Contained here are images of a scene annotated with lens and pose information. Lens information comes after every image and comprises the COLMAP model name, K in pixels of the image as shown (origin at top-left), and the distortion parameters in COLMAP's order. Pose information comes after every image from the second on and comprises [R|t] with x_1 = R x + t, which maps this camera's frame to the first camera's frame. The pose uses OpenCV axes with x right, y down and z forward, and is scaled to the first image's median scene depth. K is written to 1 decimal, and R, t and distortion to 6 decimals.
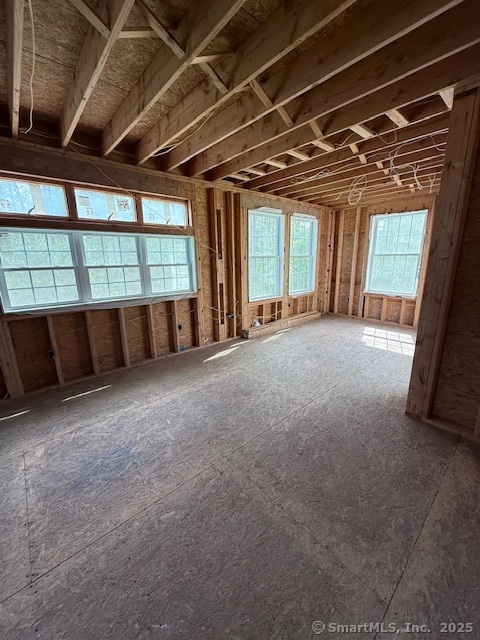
lens RADIAL K [[252.9, 0, 243.4], [0, 252.9, 321.0], [0, 0, 1]] dist [0.000051, 0.000450]
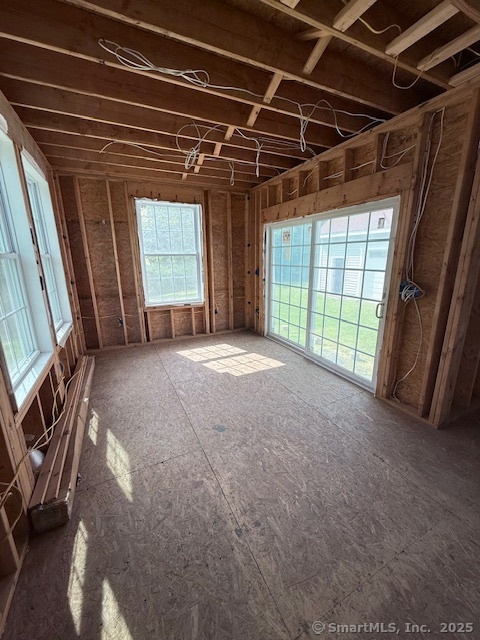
lens RADIAL K [[252.9, 0, 243.4], [0, 252.9, 321.0], [0, 0, 1]] dist [0.000051, 0.000450]
pose [[0.267636, -0.230356, 0.935578, -0.147117], [0.240211, 0.956293, 0.166740, -0.156004], [-0.933097, 0.180111, 0.311273, 0.635018]]
